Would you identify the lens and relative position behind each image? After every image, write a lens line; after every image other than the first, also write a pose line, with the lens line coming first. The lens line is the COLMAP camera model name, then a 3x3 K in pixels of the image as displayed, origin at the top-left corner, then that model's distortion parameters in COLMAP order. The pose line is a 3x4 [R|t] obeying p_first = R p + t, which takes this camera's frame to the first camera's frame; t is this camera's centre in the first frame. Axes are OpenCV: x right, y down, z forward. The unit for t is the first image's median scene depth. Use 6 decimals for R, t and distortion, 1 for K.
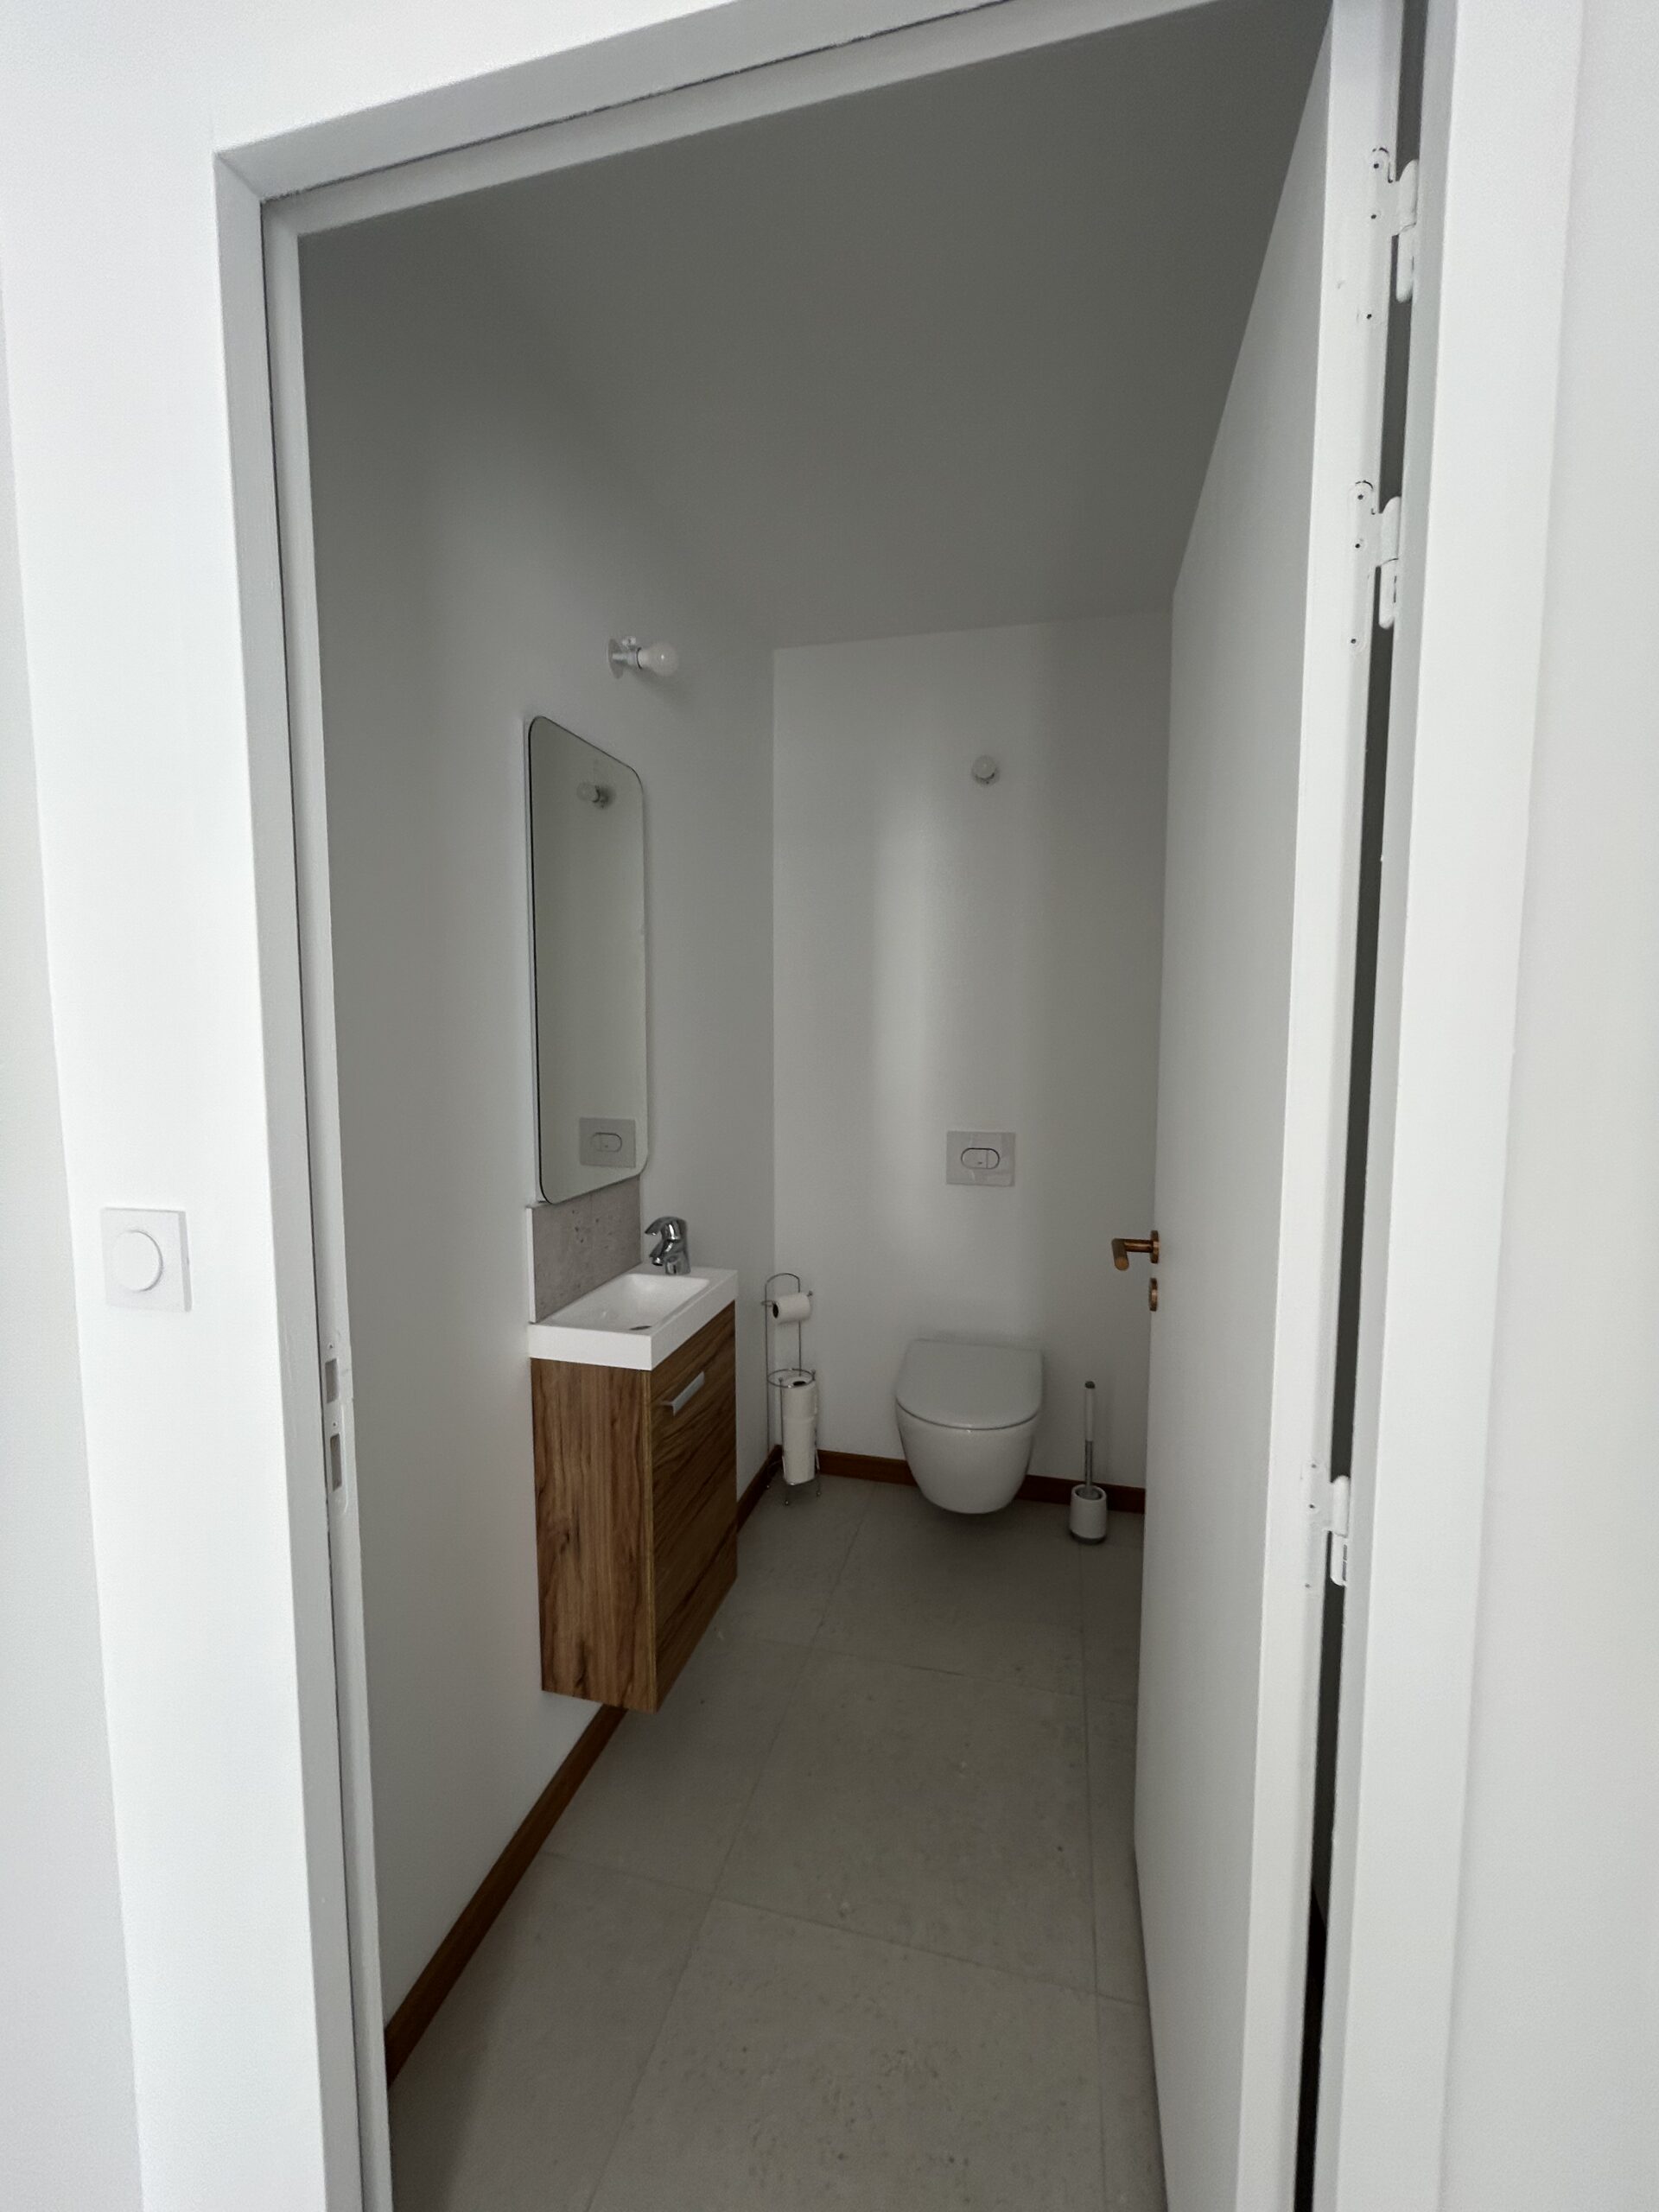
lens RADIAL K [[906.8, 0, 836.2], [0, 906.8, 1104.7], [0, 0, 1]] dist [-0.000934, -0.002223]
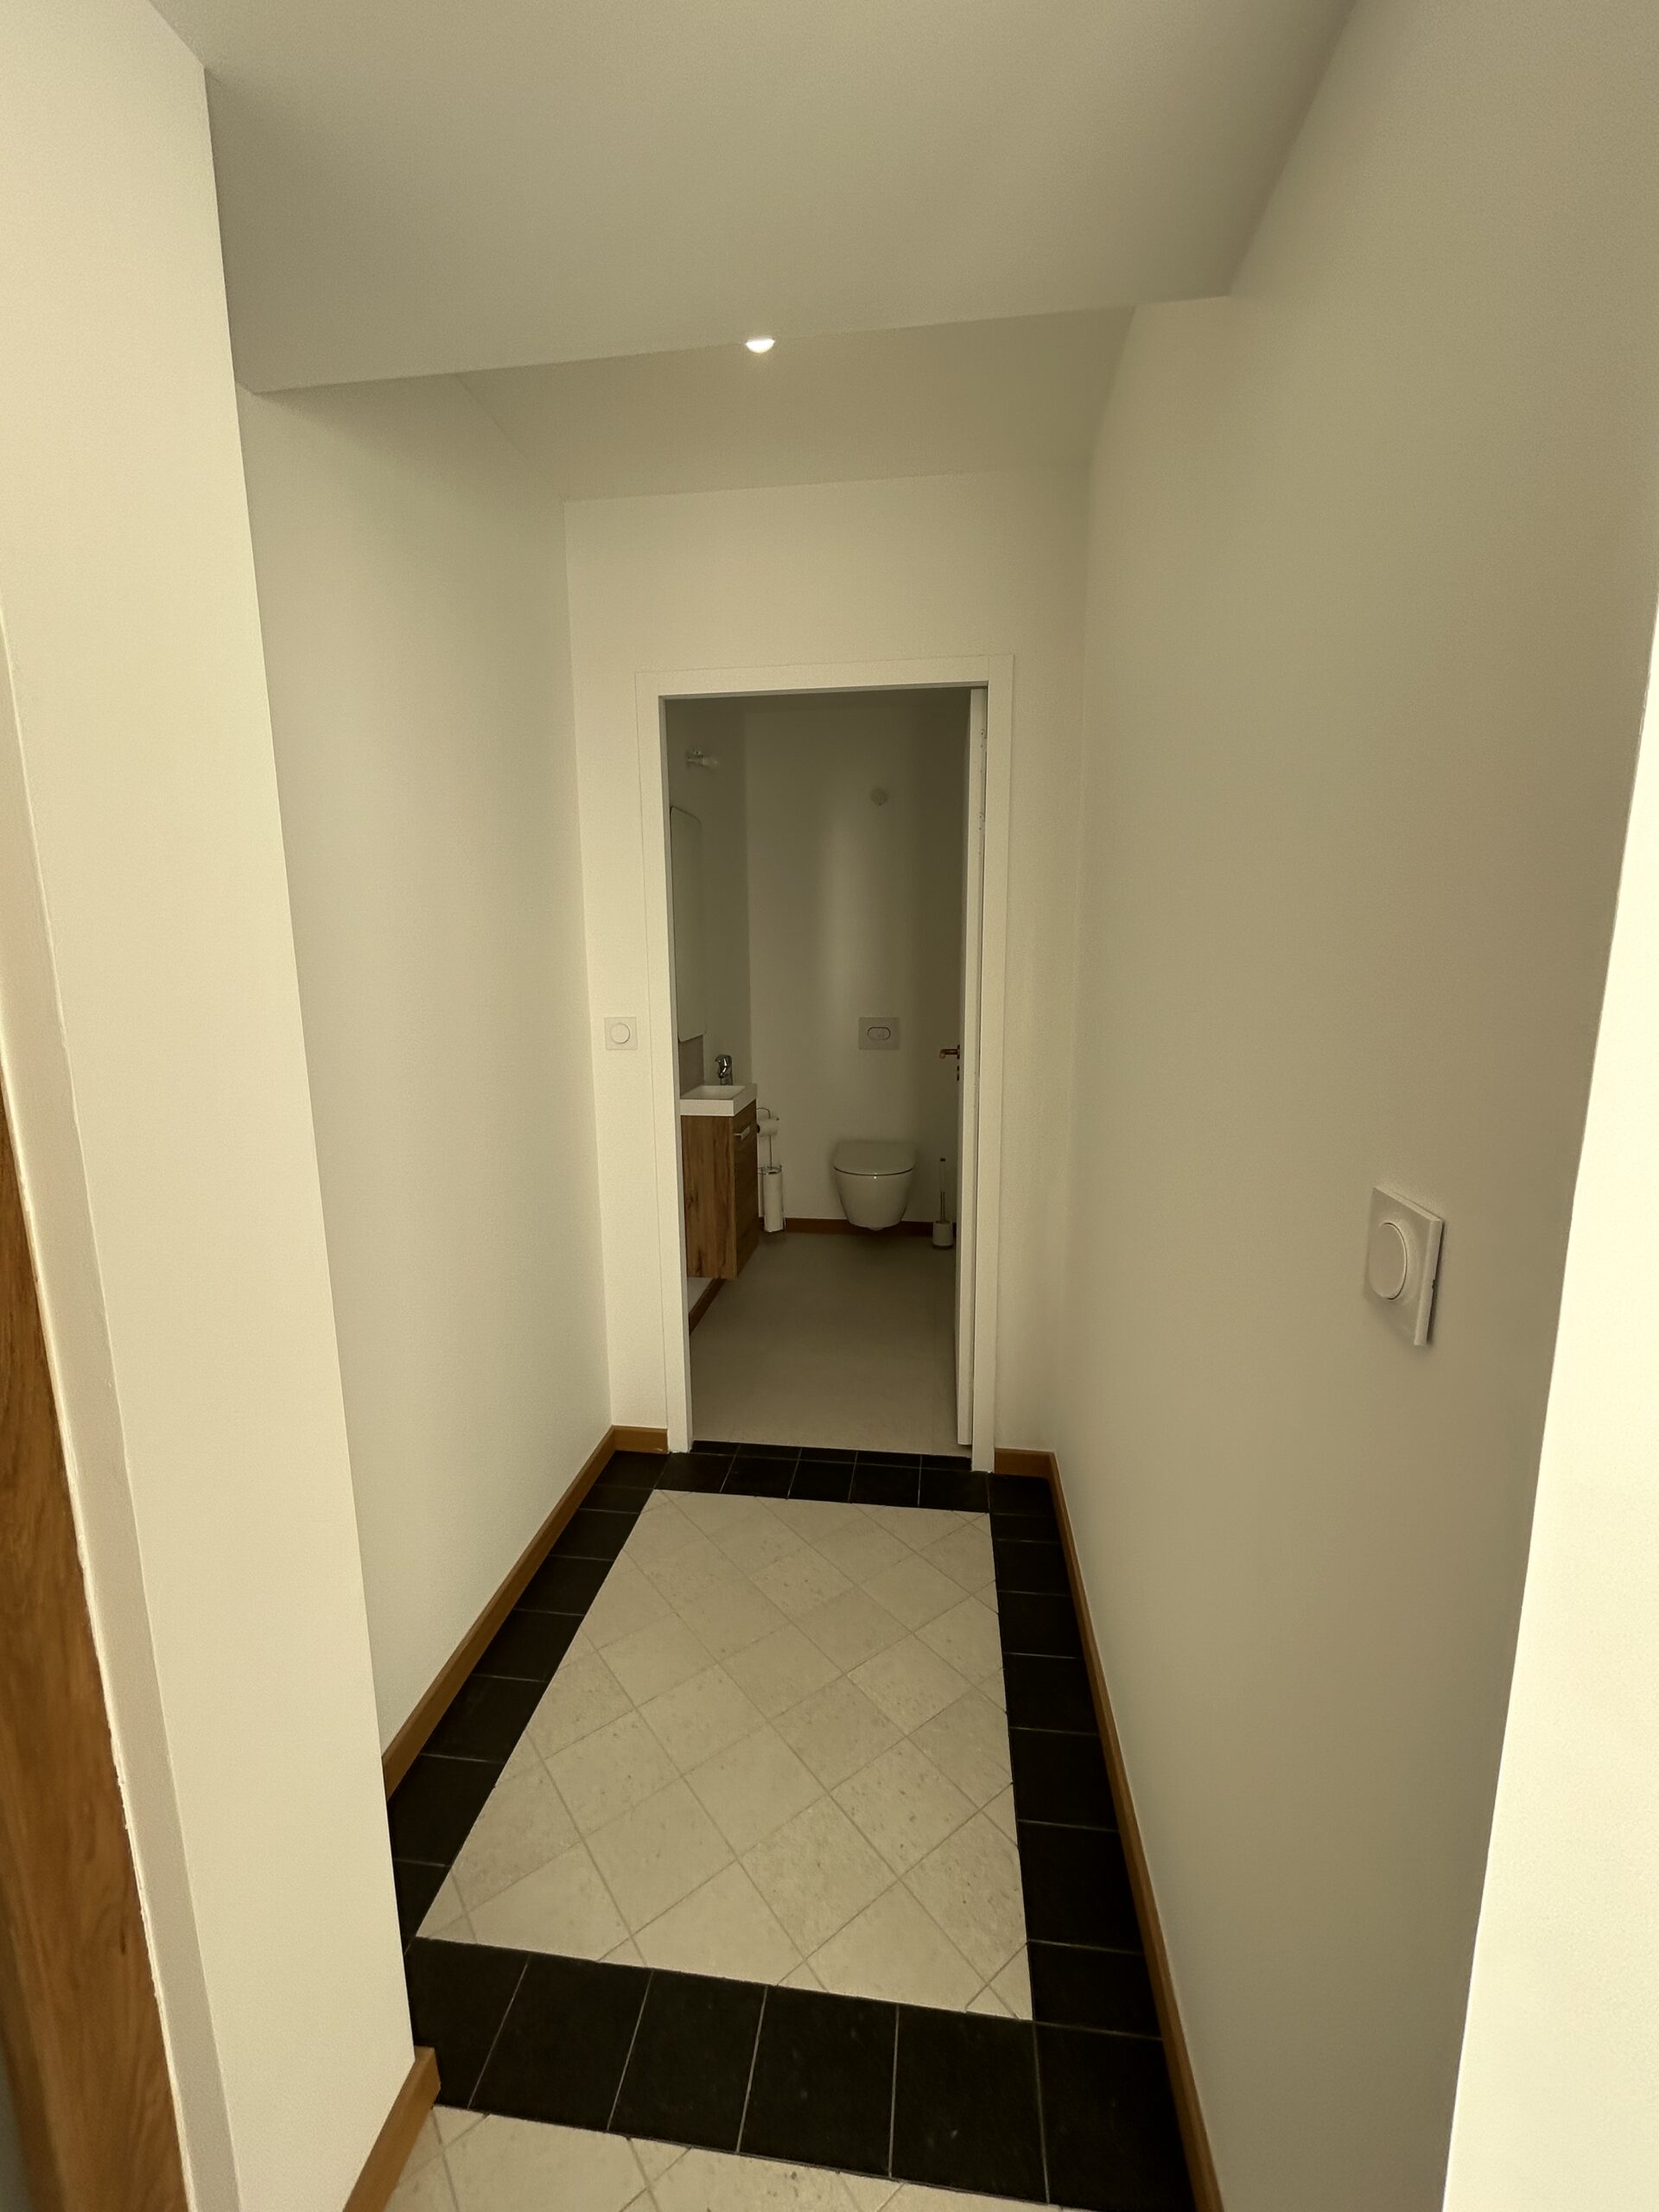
lens RADIAL K [[906.8, 0, 826.8], [0, 906.8, 1104.0], [0, 0, 1]] dist [-0.000934, -0.002223]
pose [[0.993536, -0.026574, 0.110359, -0.188115], [0.017829, 0.996677, 0.079479, 0.081523], [-0.112104, -0.076998, 0.990709, -0.990492]]
